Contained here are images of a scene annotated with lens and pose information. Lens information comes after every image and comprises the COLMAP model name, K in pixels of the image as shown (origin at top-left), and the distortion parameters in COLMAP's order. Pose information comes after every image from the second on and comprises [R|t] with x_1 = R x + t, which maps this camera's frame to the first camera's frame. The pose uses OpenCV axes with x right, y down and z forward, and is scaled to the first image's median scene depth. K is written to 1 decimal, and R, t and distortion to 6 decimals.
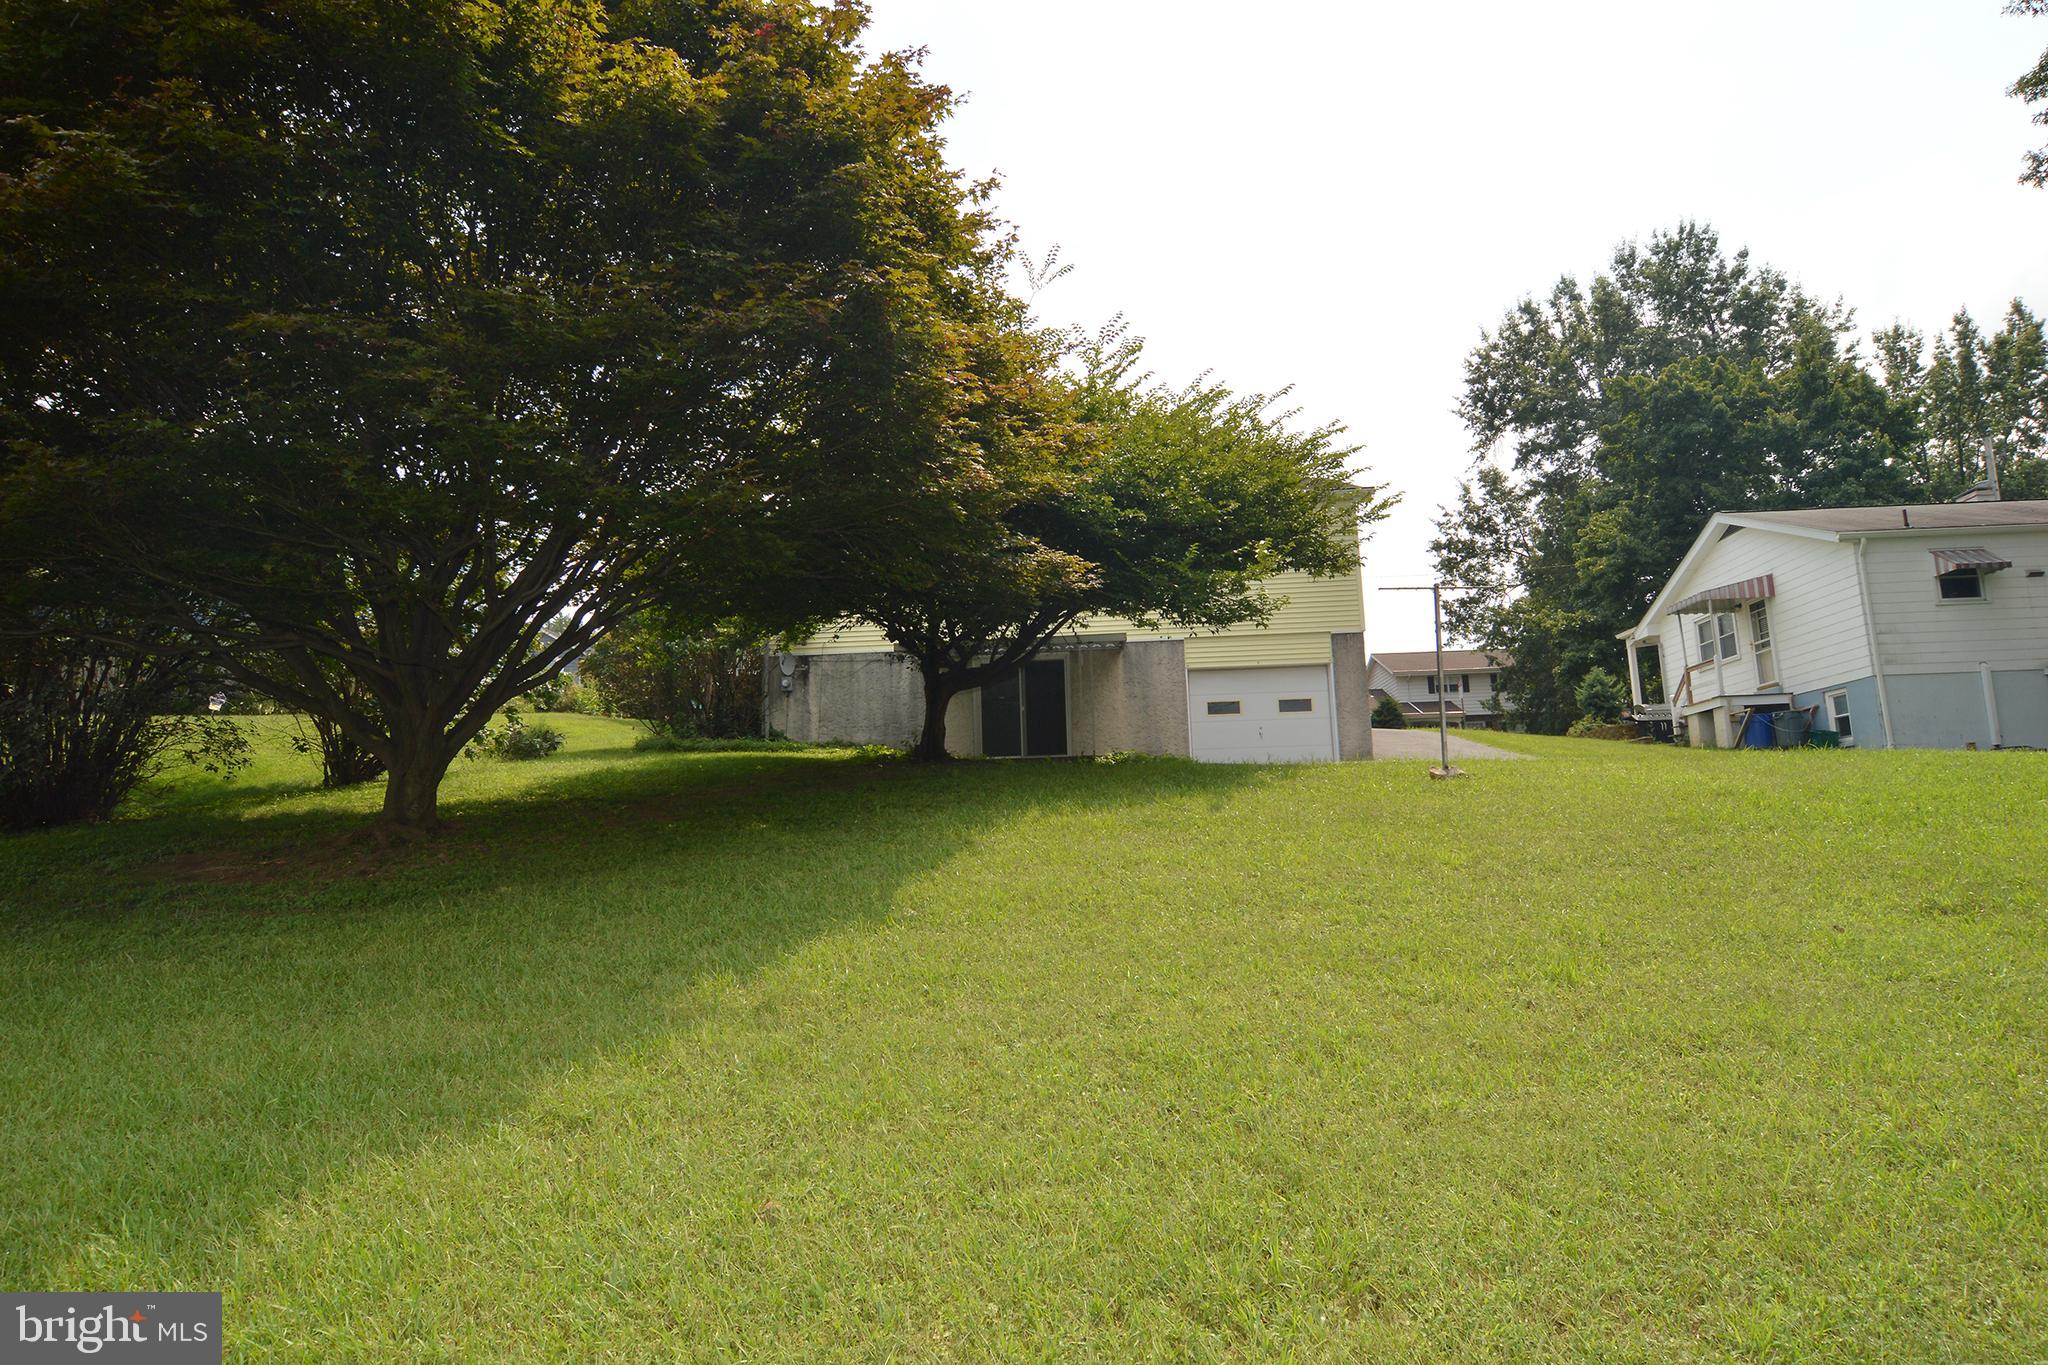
lens RADIAL K [[1109.0, 0, 1031.2], [0, 1109.0, 689.2], [0, 0, 1]] dist [-0.012482, -0.003032]
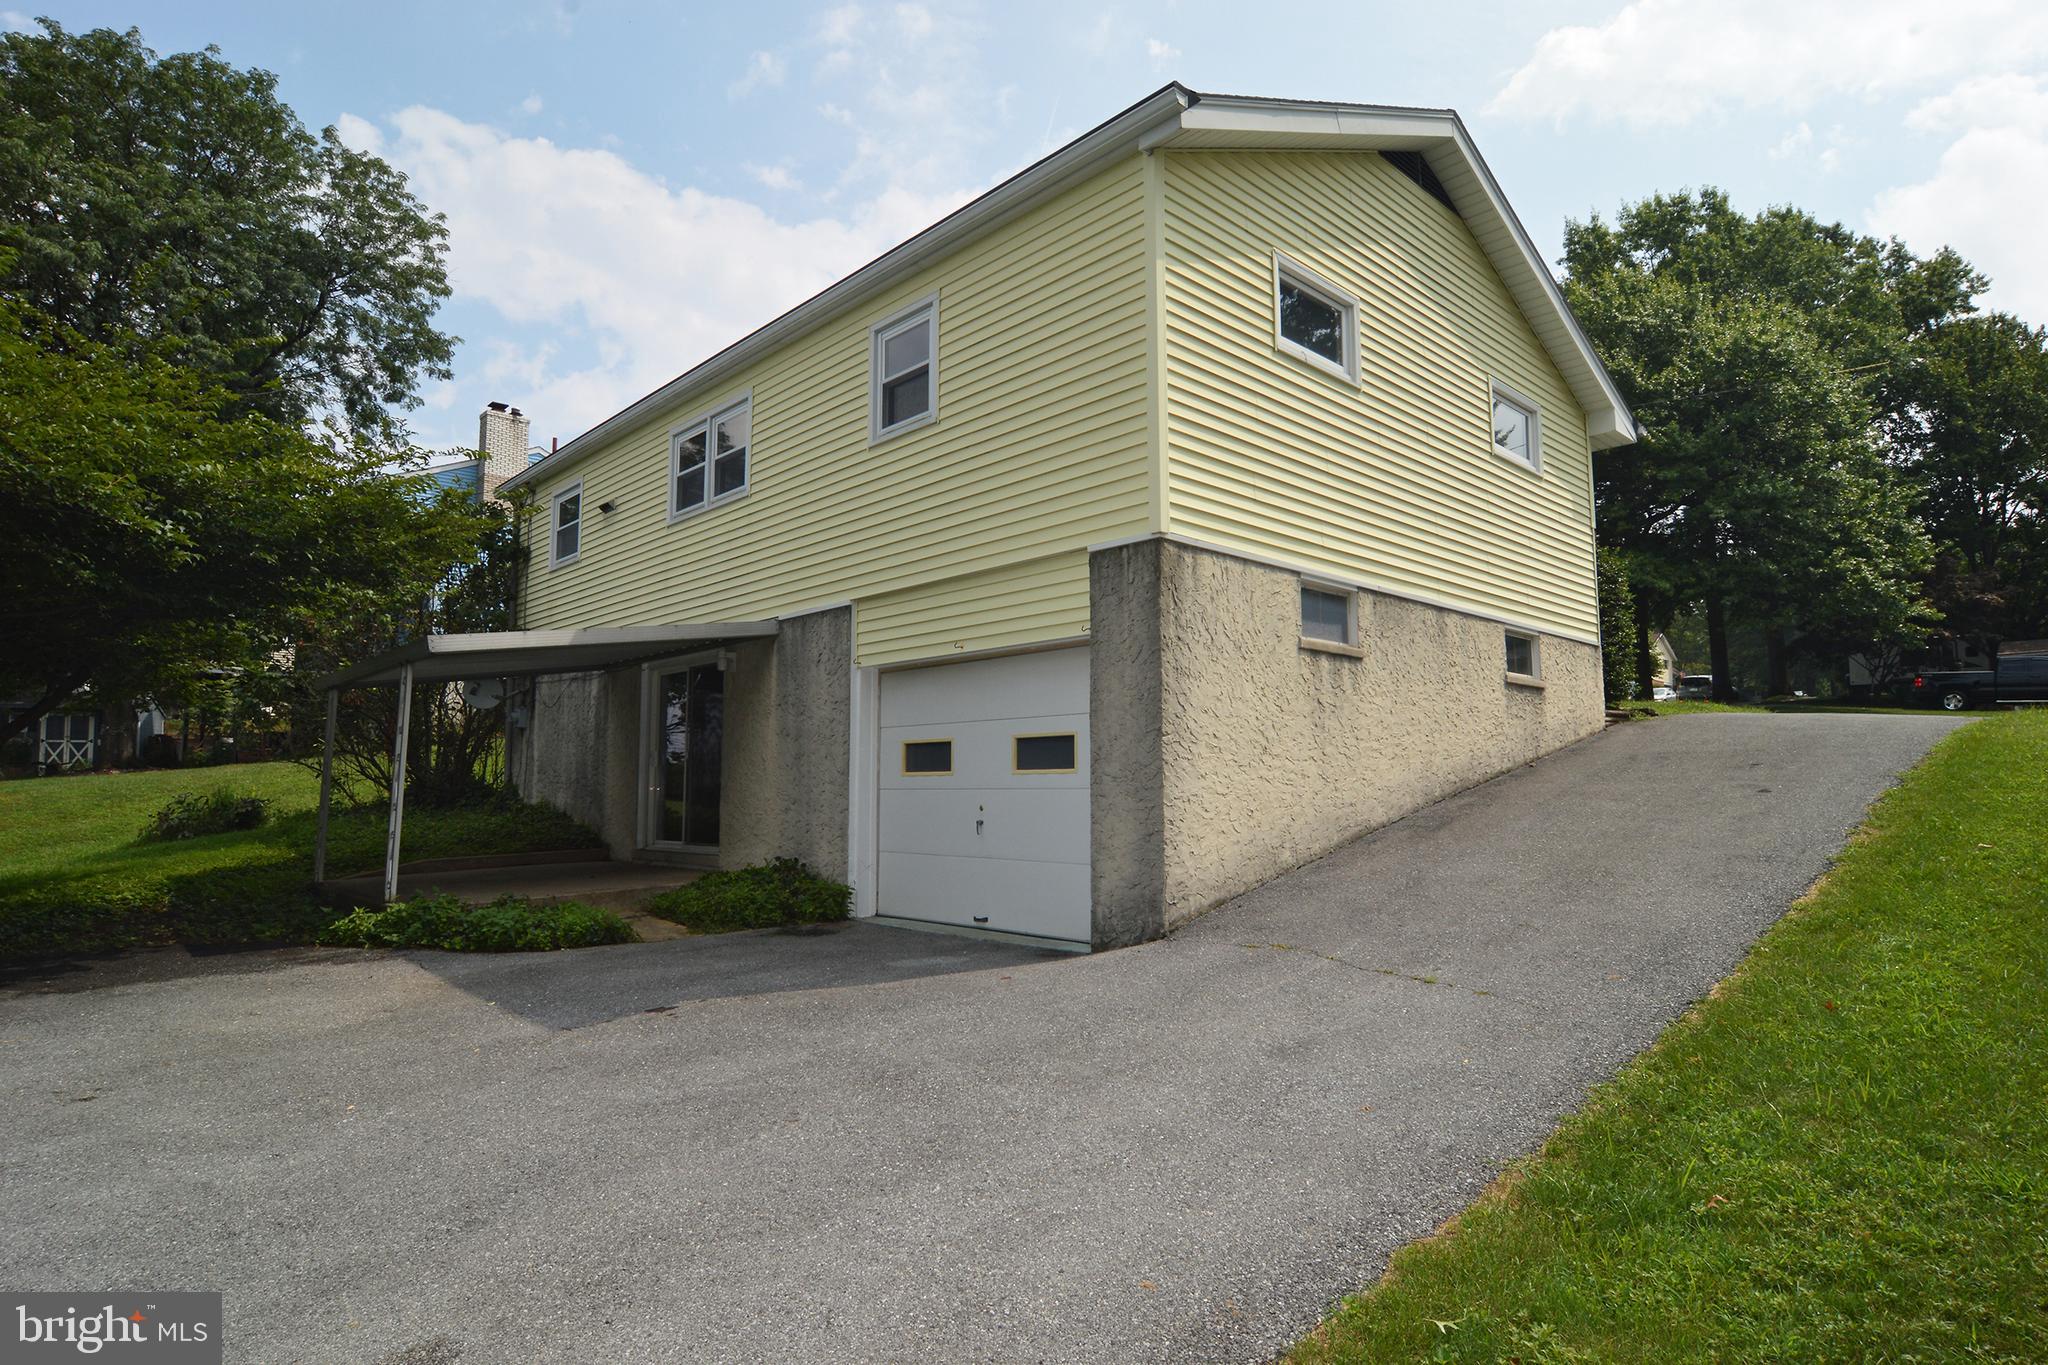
lens RADIAL K [[1109.0, 0, 1031.2], [0, 1109.0, 689.2], [0, 0, 1]] dist [-0.012482, -0.003032]
pose [[0.738597, -0.038091, -0.673070, 0.490927], [0.087668, 0.995351, 0.039874, -0.022428], [0.668422, -0.088457, 0.738503, 0.717620]]
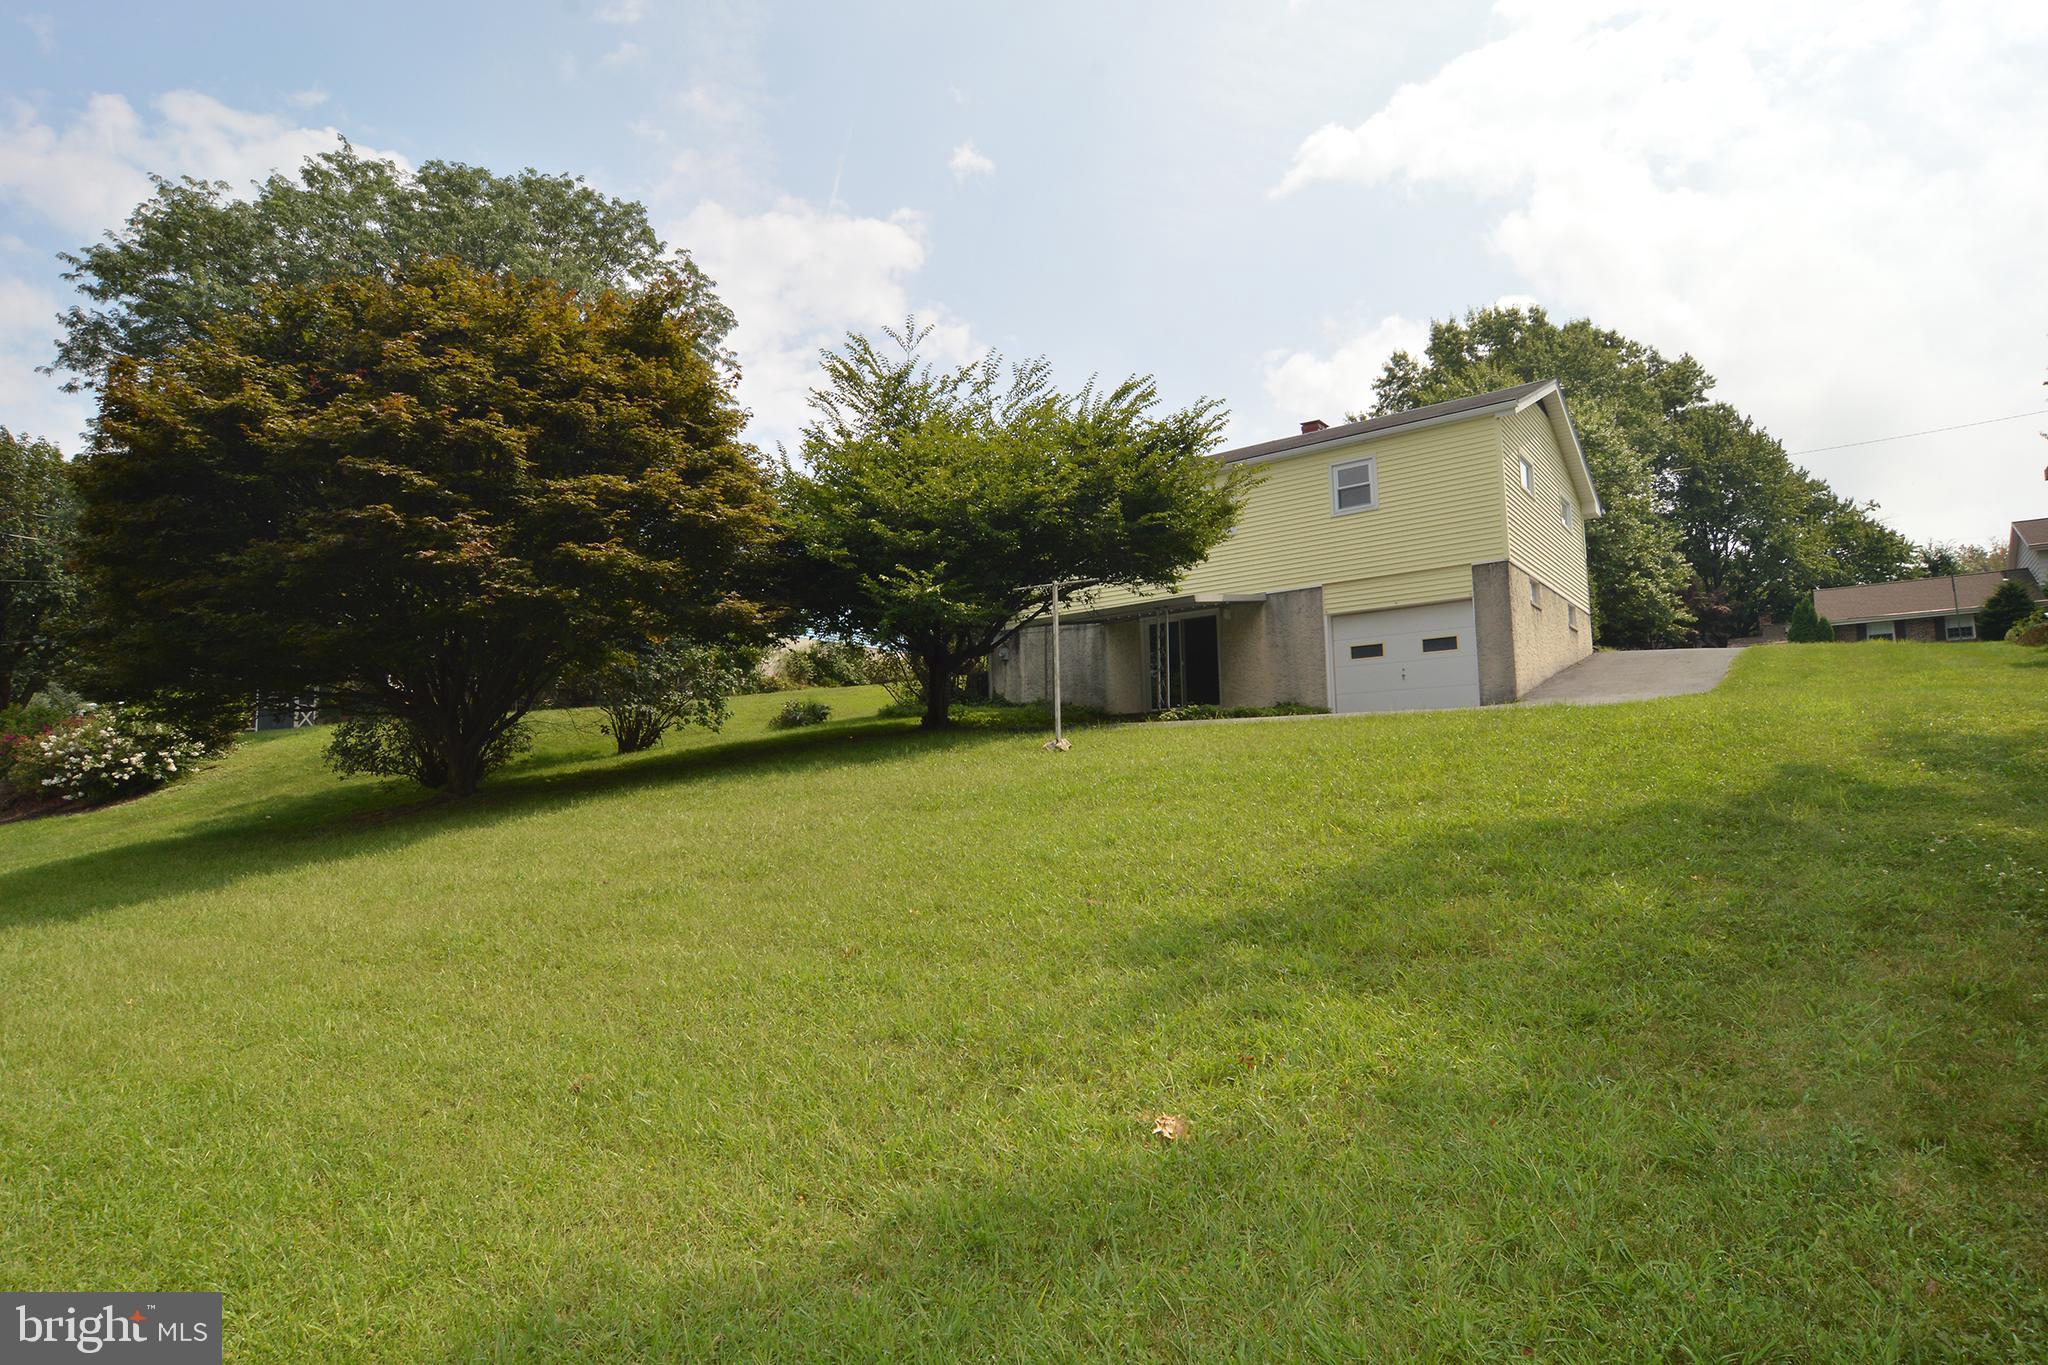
lens RADIAL K [[1109.0, 0, 1031.2], [0, 1109.0, 689.2], [0, 0, 1]] dist [-0.012482, -0.003032]
pose [[0.844855, -0.046214, -0.532996, 0.447526], [0.081662, 0.995727, 0.043107, -0.016583], [0.528727, -0.079945, 0.845019, 0.002931]]
